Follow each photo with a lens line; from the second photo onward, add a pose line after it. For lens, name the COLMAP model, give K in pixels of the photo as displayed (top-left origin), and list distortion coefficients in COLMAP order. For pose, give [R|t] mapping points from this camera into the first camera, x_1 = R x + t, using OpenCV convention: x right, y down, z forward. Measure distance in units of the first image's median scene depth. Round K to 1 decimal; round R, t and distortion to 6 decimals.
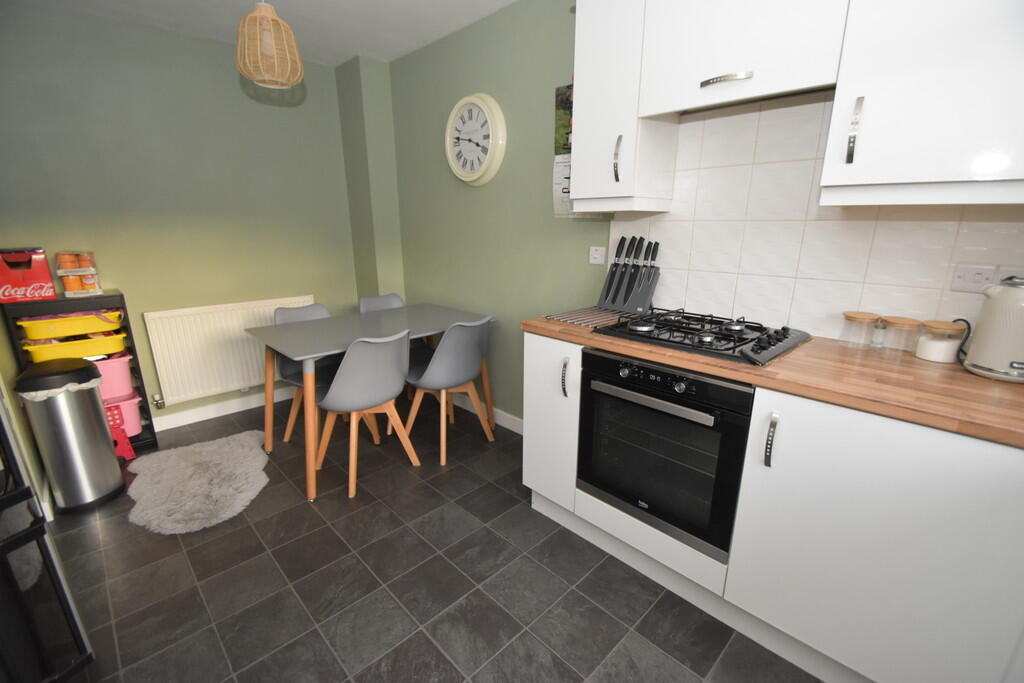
lens RADIAL K [[448.0, 0, 512.5], [0, 448.0, 351.5], [0, 0, 1]] dist [-0.002234, -0.009479]
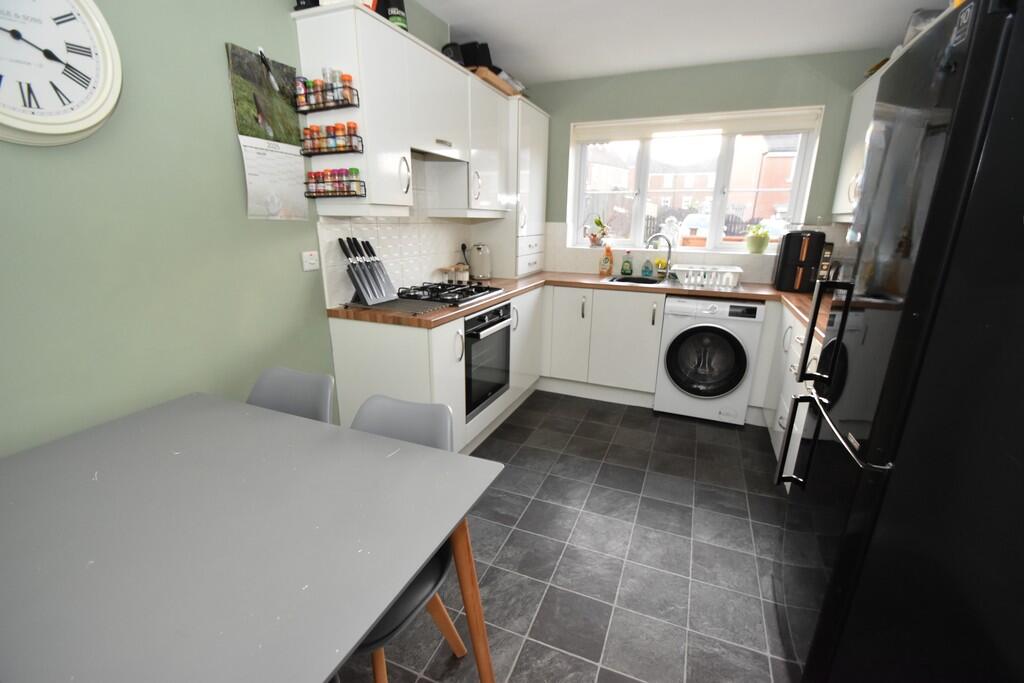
lens RADIAL K [[448.0, 0, 512.0], [0, 448.0, 348.8], [0, 0, 1]] dist [-0.002234, -0.009479]
pose [[-0.388970, -0.262686, 0.883005, -0.833067], [0.236030, 0.898077, 0.371143, -0.292677], [-0.890501, 0.352779, -0.287323, 0.948827]]
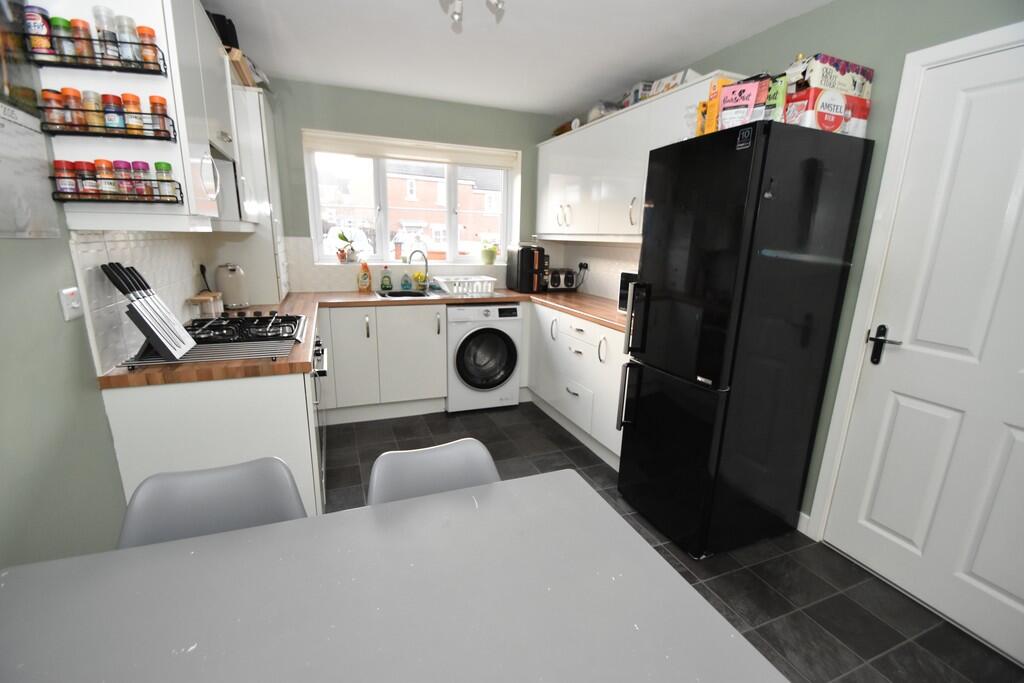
lens RADIAL K [[448.0, 0, 517.0], [0, 448.0, 348.7], [0, 0, 1]] dist [-0.002234, -0.009479]
pose [[-0.923977, -0.117237, 0.364035, -0.542052], [0.075386, 0.877350, 0.473893, -0.383192], [-0.374944, 0.465309, -0.801813, 1.253030]]
